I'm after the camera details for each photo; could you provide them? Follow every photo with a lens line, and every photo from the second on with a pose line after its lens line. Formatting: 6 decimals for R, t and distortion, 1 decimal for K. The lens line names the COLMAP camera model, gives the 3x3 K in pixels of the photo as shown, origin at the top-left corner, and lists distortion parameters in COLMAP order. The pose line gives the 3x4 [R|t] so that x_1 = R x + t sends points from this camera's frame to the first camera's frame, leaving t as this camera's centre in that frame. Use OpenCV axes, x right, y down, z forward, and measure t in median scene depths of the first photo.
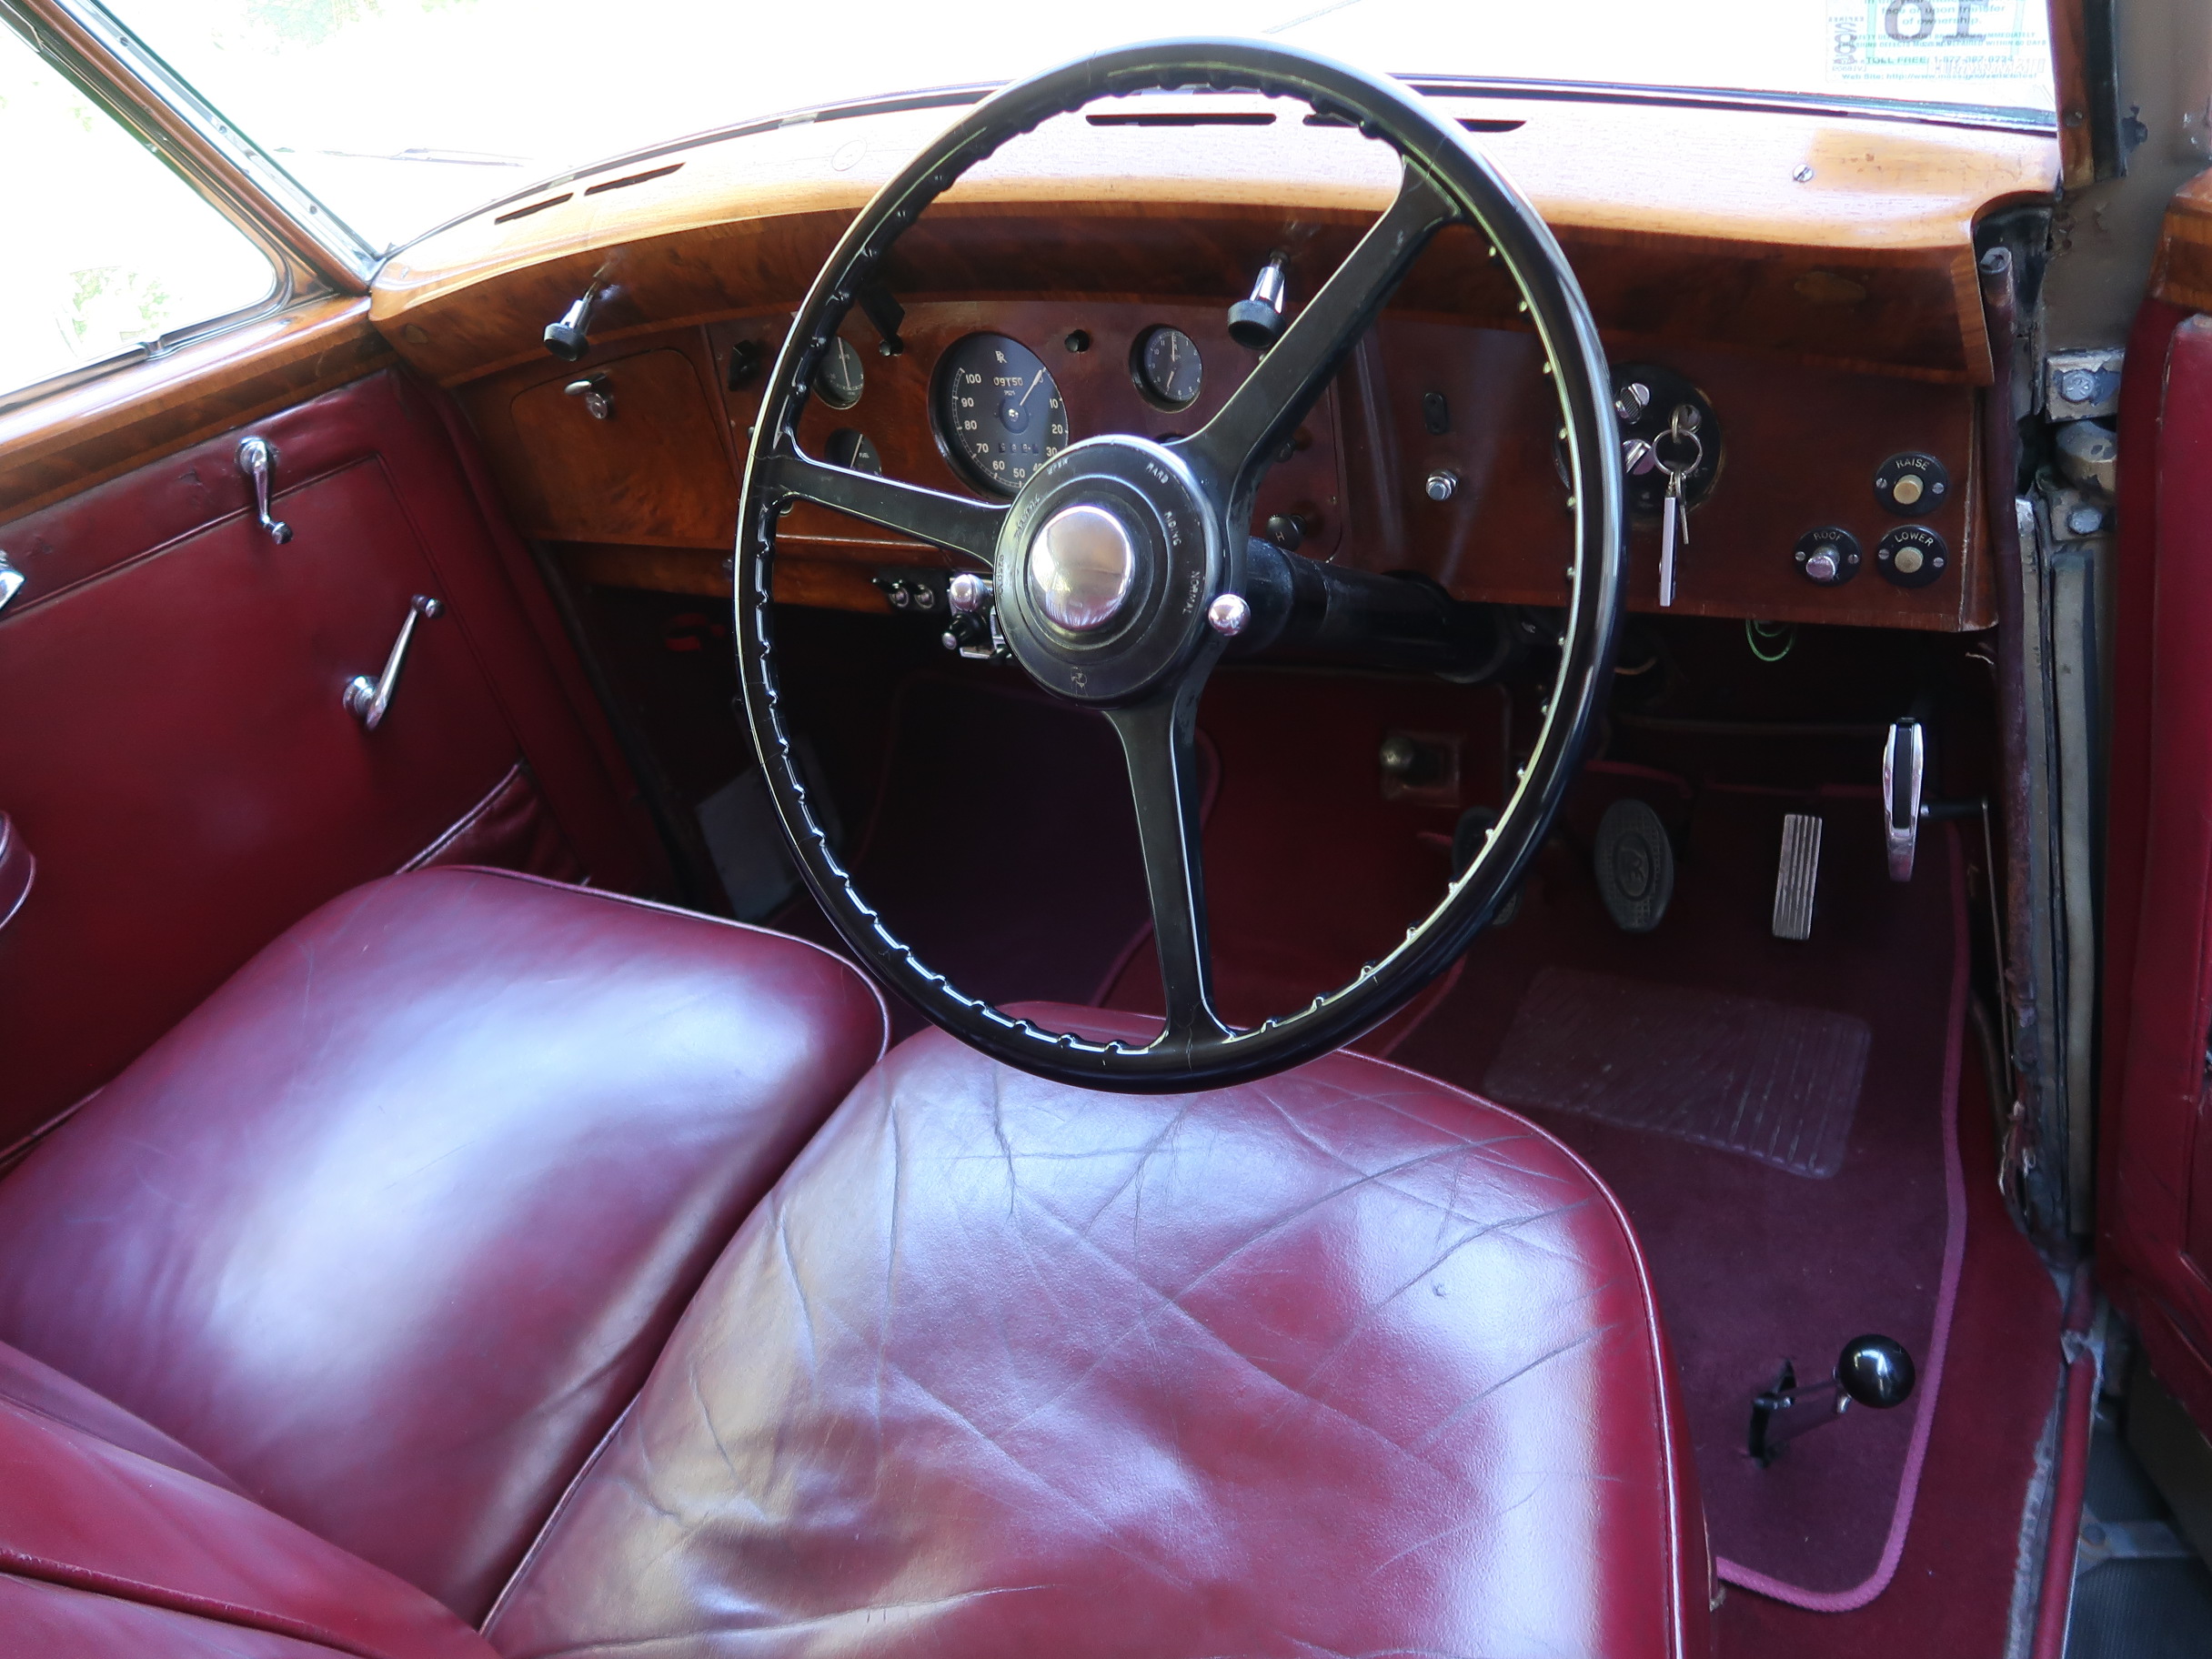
lens RADIAL K [[1716.4, 0, 1109.6], [0, 1716.4, 837.5], [0, 0, 1]] dist [-0.019474, 0.000400]
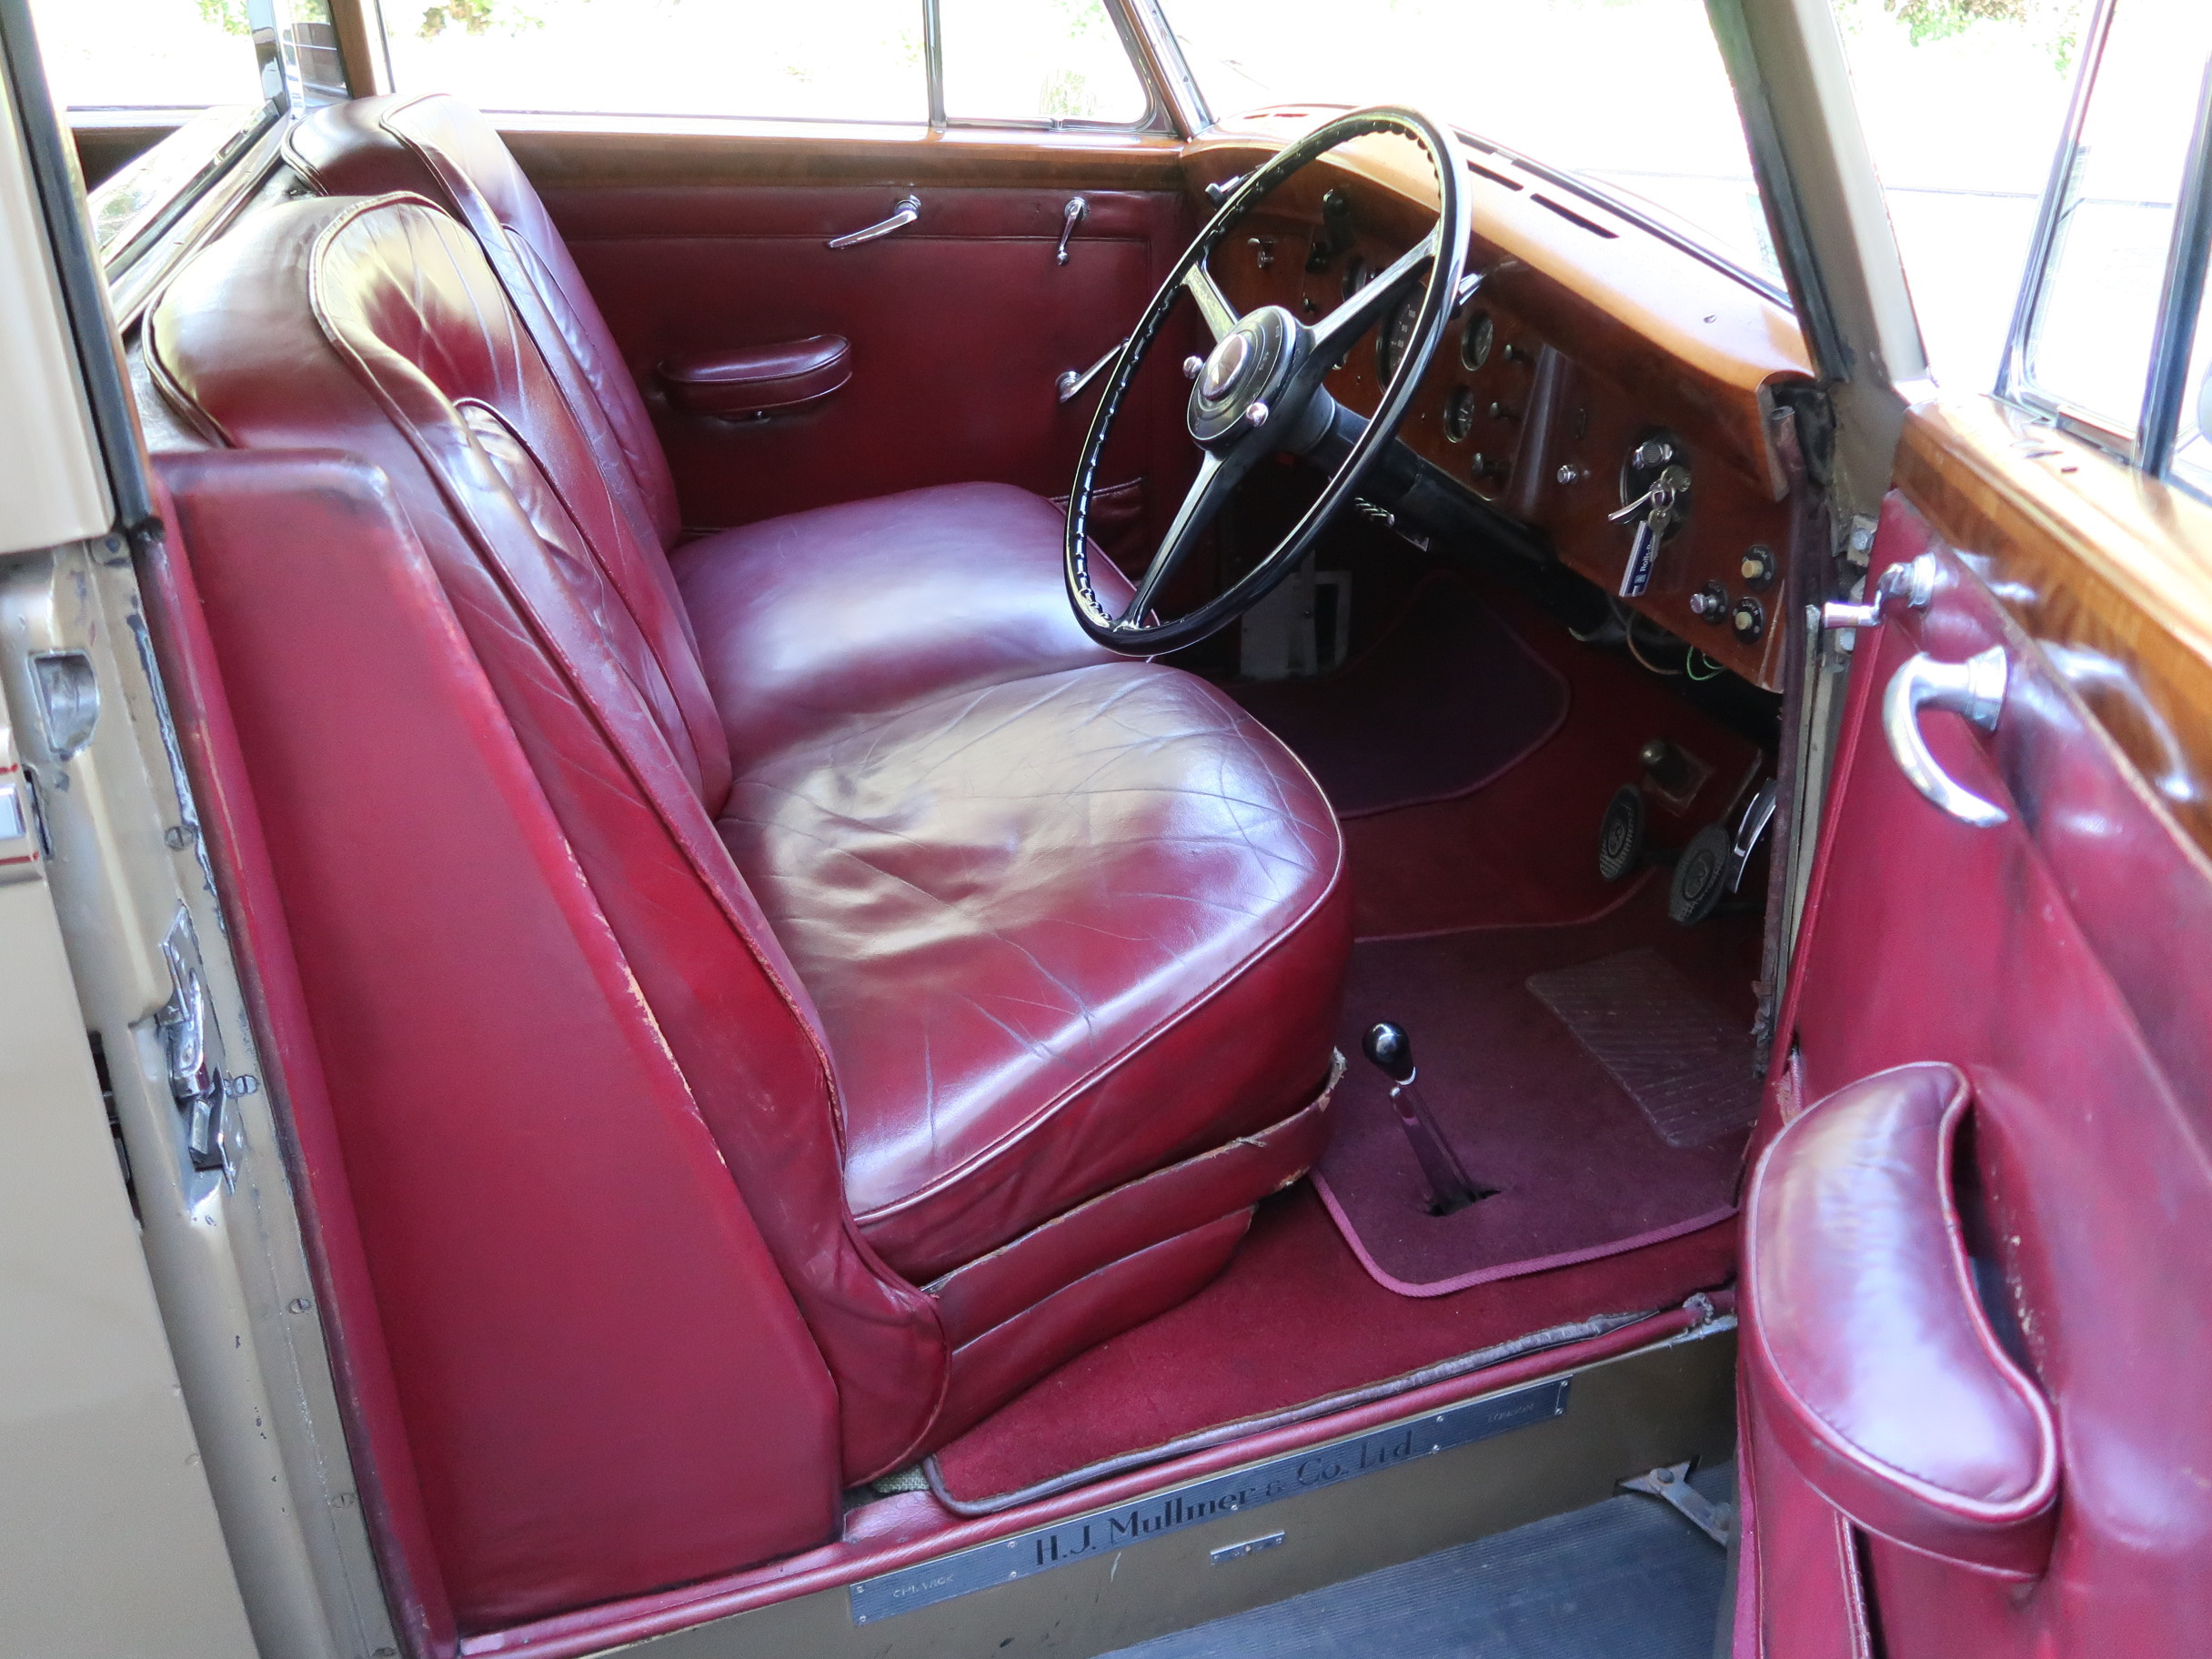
lens RADIAL K [[1716.4, 0, 1107.6], [0, 1716.4, 827.2], [0, 0, 1]] dist [-0.019474, 0.000400]
pose [[0.735924, 0.505281, -0.450674, 0.724570], [-0.506898, 0.852449, 0.128002, 0.063260], [0.448854, 0.134246, 0.883464, -0.426484]]
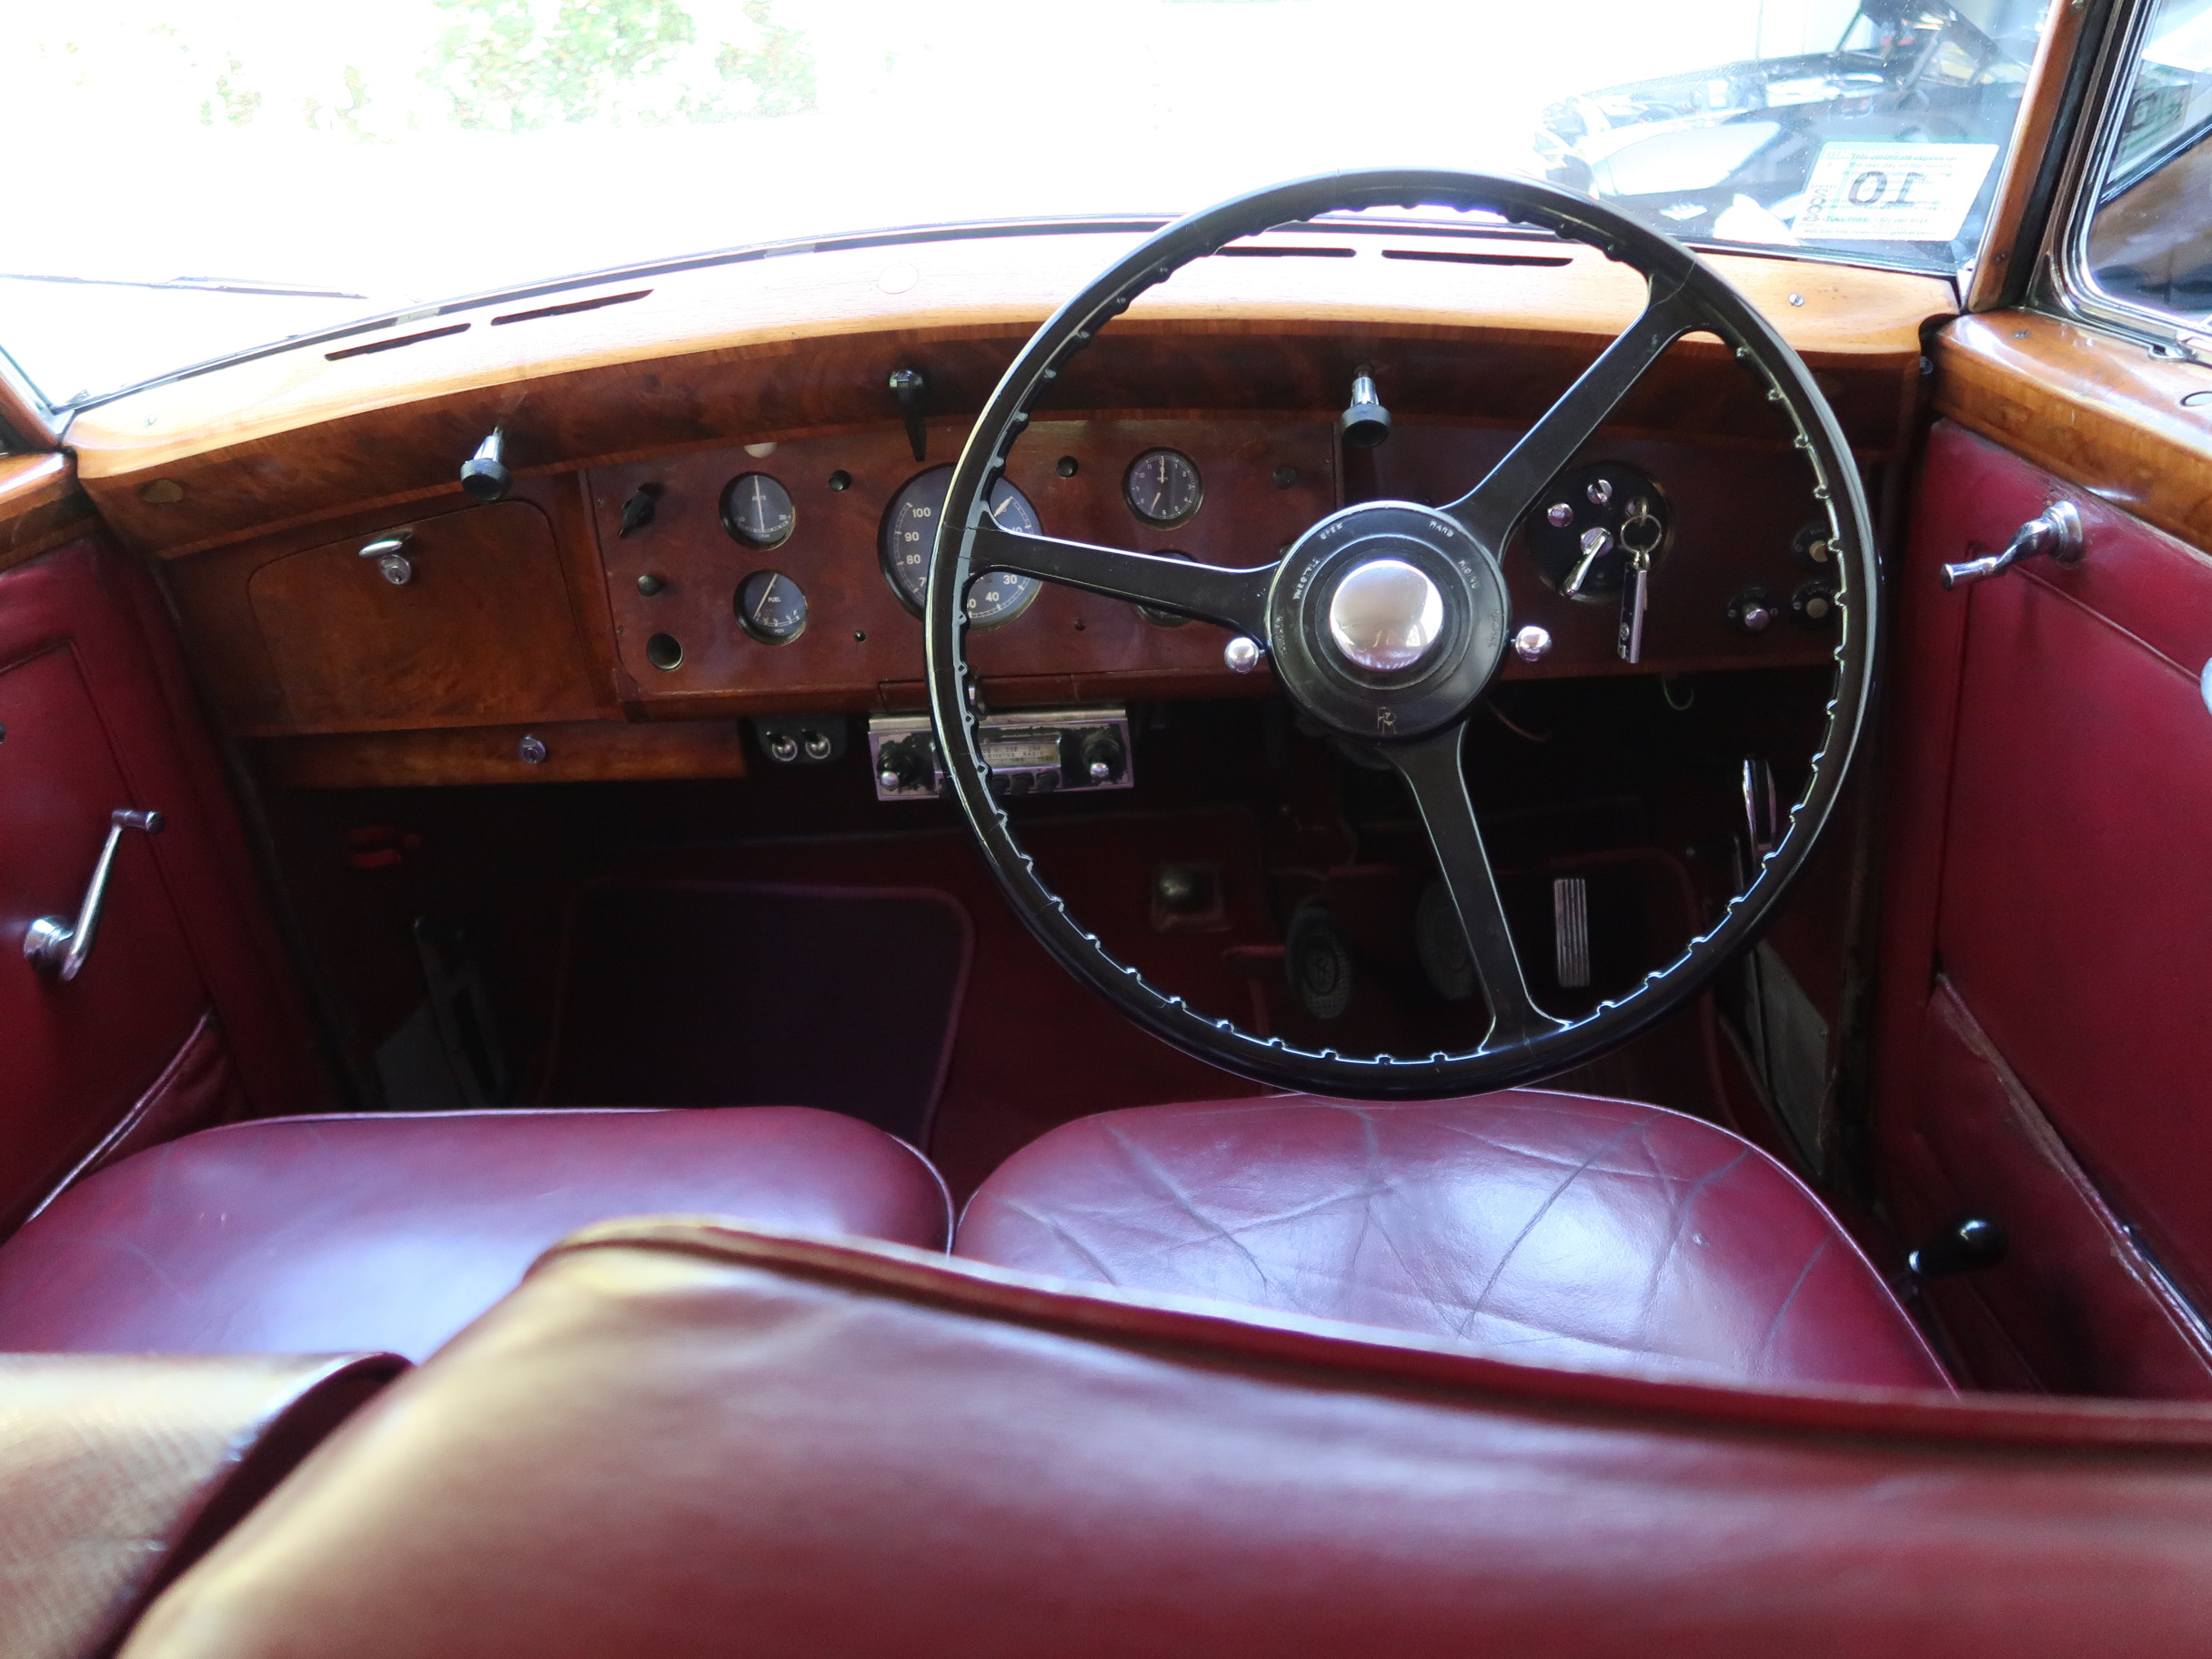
lens RADIAL K [[1788.7, 0, 1113.6], [0, 1788.7, 828.0], [0, 0, 1]] dist [-0.007778, 0.000604]
pose [[0.891648, -0.090217, 0.443649, -0.539218], [0.158592, 0.980094, -0.119434, 0.065832], [-0.424043, 0.176852, 0.888206, 0.064270]]
